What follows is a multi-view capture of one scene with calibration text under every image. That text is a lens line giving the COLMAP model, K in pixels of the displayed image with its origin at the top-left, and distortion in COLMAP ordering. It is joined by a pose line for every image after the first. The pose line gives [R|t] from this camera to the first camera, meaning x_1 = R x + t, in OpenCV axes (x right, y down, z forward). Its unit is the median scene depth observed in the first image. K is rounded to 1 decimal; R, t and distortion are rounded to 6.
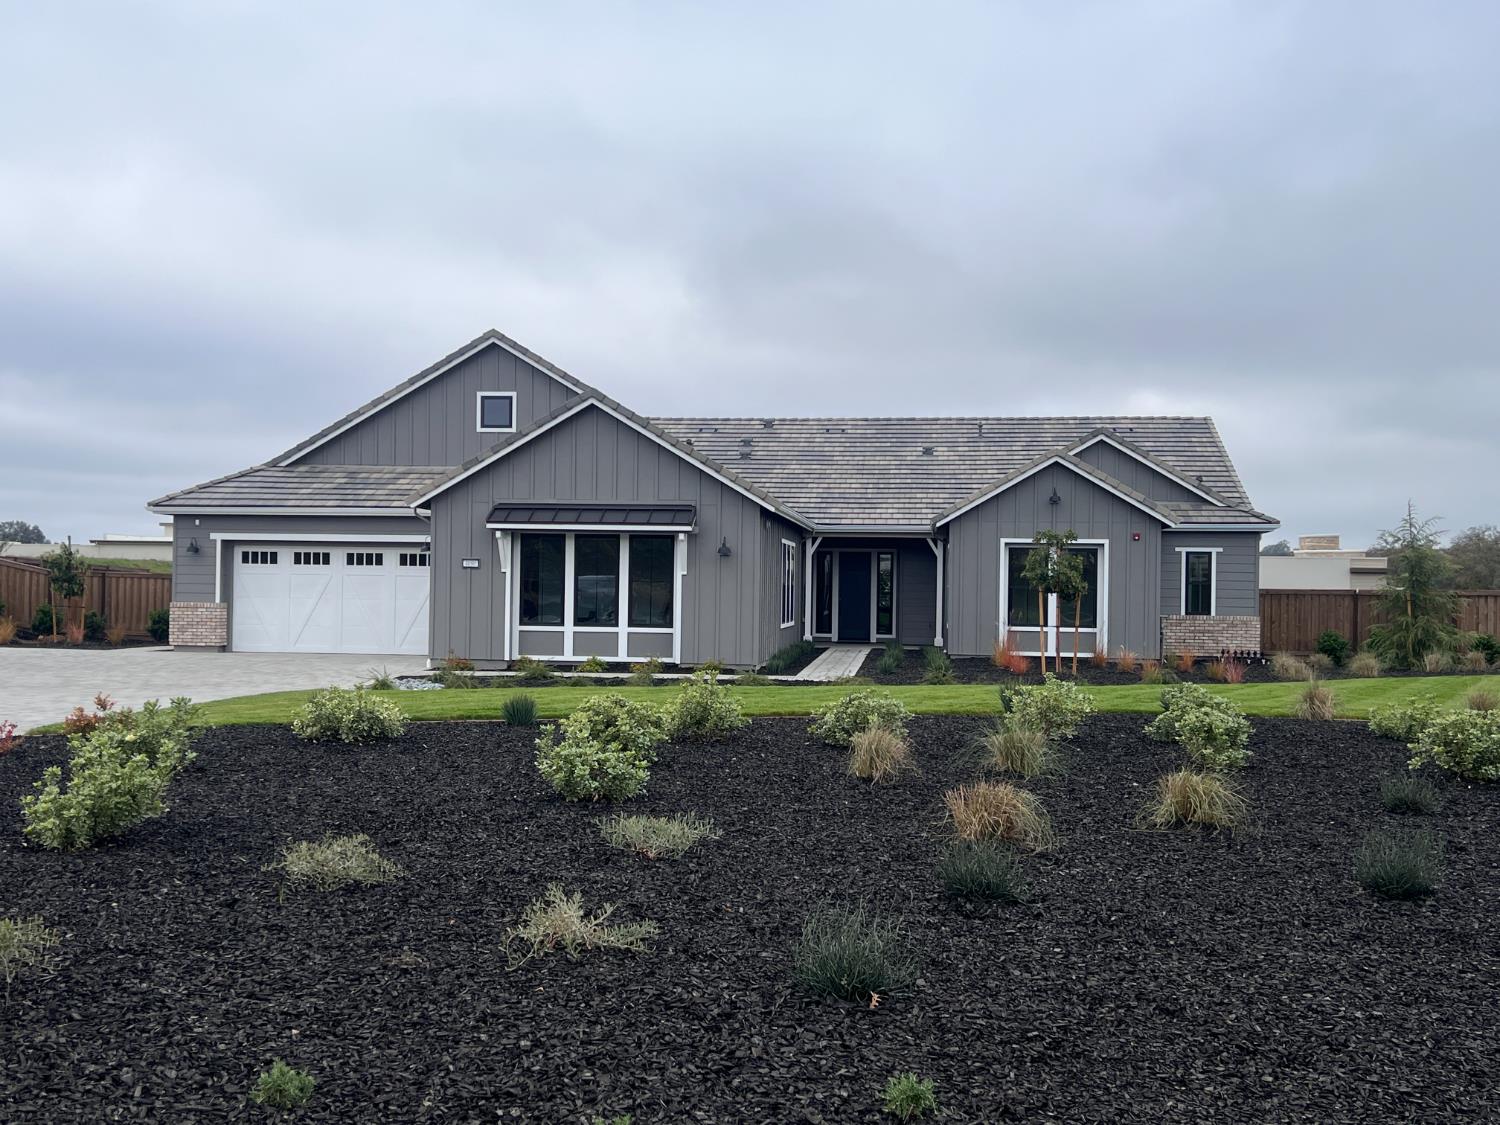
lens RADIAL K [[1508.7, 0, 750.0], [0, 1508.7, 562.5], [0, 0, 1]] dist [0.113076, -0.002035]
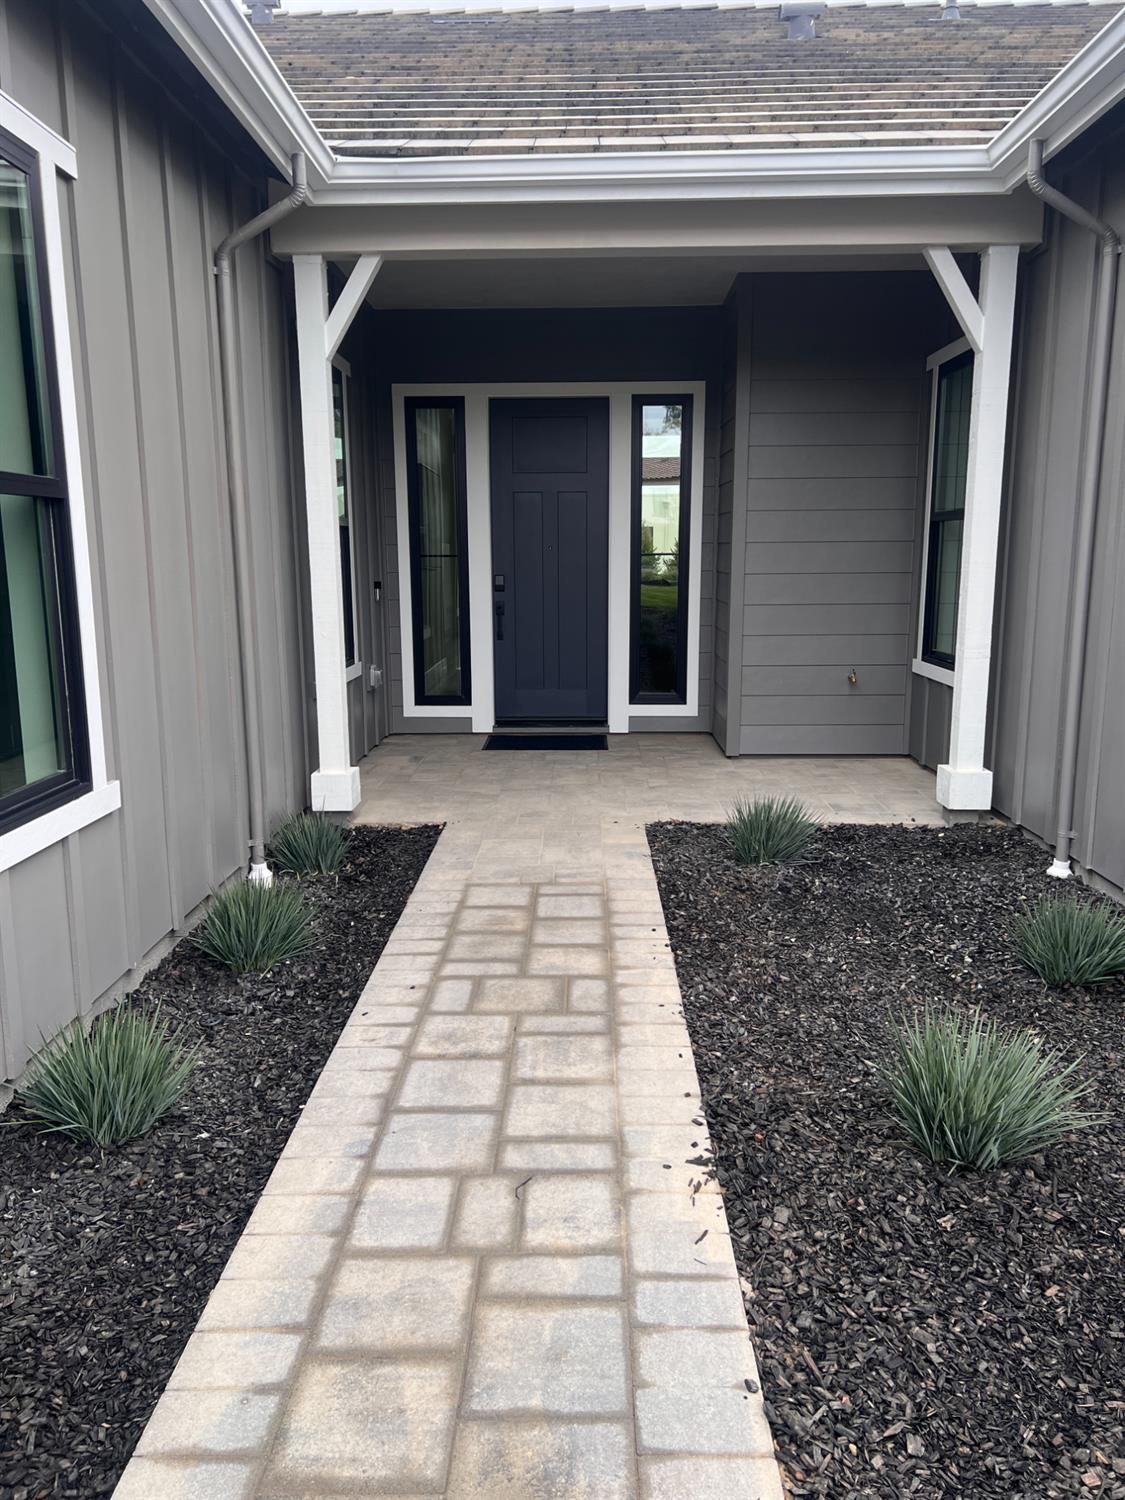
lens RADIAL K [[1053.9, 0, 562.5], [0, 1053.9, 750.0], [0, 0, 1]] dist [0.000336, -0.070609]
pose [[0.994058, -0.041884, 0.100472, 0.060785], [0.020716, 0.978933, 0.203126, 0.018618], [-0.106863, -0.199838, 0.973984, 0.959384]]
